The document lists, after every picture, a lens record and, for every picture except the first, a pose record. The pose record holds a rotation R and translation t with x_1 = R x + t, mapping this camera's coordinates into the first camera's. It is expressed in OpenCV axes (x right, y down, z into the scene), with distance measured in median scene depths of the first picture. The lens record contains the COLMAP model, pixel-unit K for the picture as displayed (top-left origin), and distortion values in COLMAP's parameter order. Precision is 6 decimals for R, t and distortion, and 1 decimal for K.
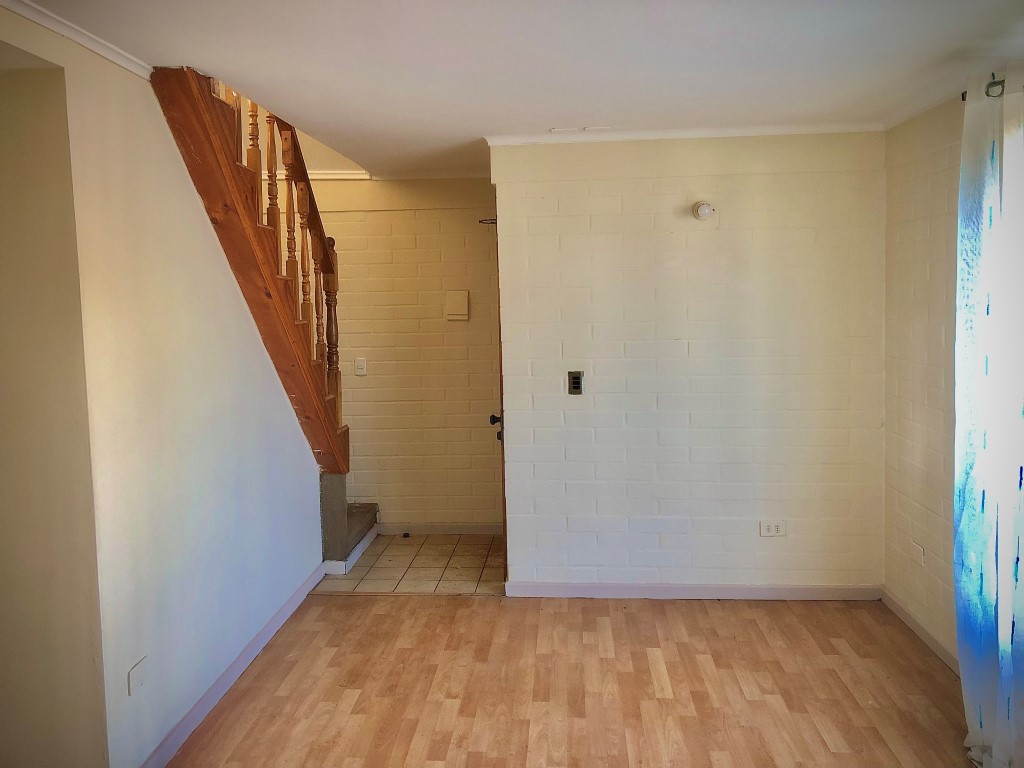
lens RADIAL K [[838.4, 0, 512.9], [0, 838.4, 378.6], [0, 0, 1]] dist [0.053816, -0.021556]
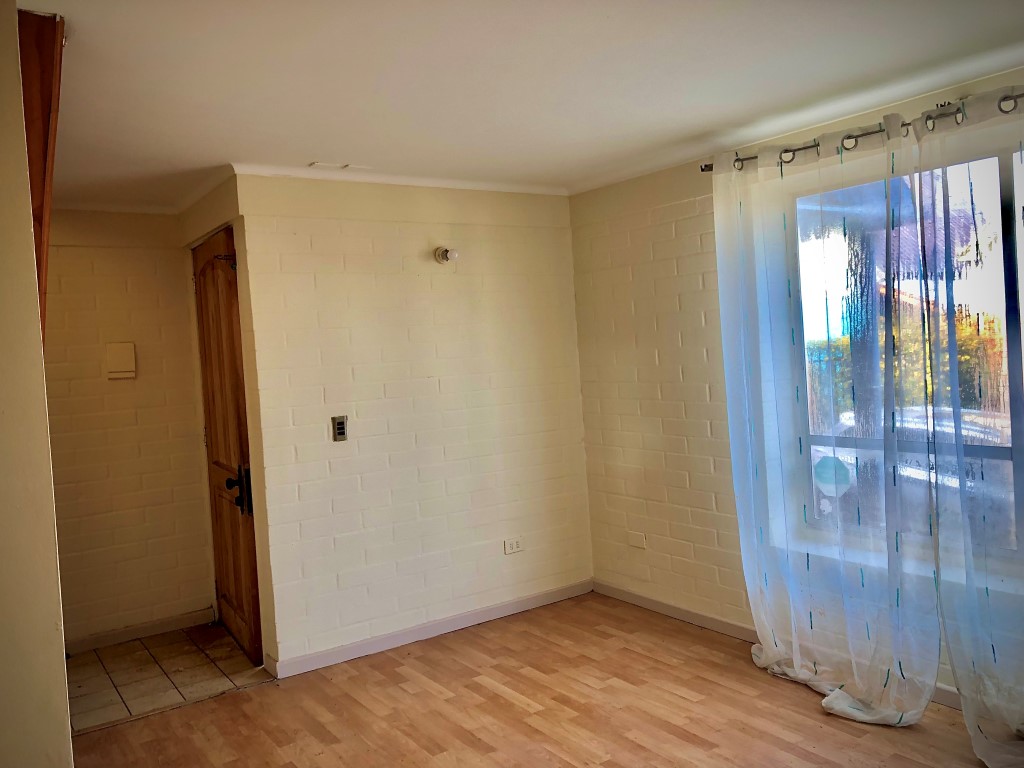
lens RADIAL K [[838.4, 0, 511.7], [0, 838.4, 382.6], [0, 0, 1]] dist [0.053816, -0.021556]
pose [[0.787749, -0.054734, 0.613559, -0.375921], [0.105175, 0.993370, -0.046418, 0.019249], [-0.606951, 0.101097, 0.788283, 0.134913]]
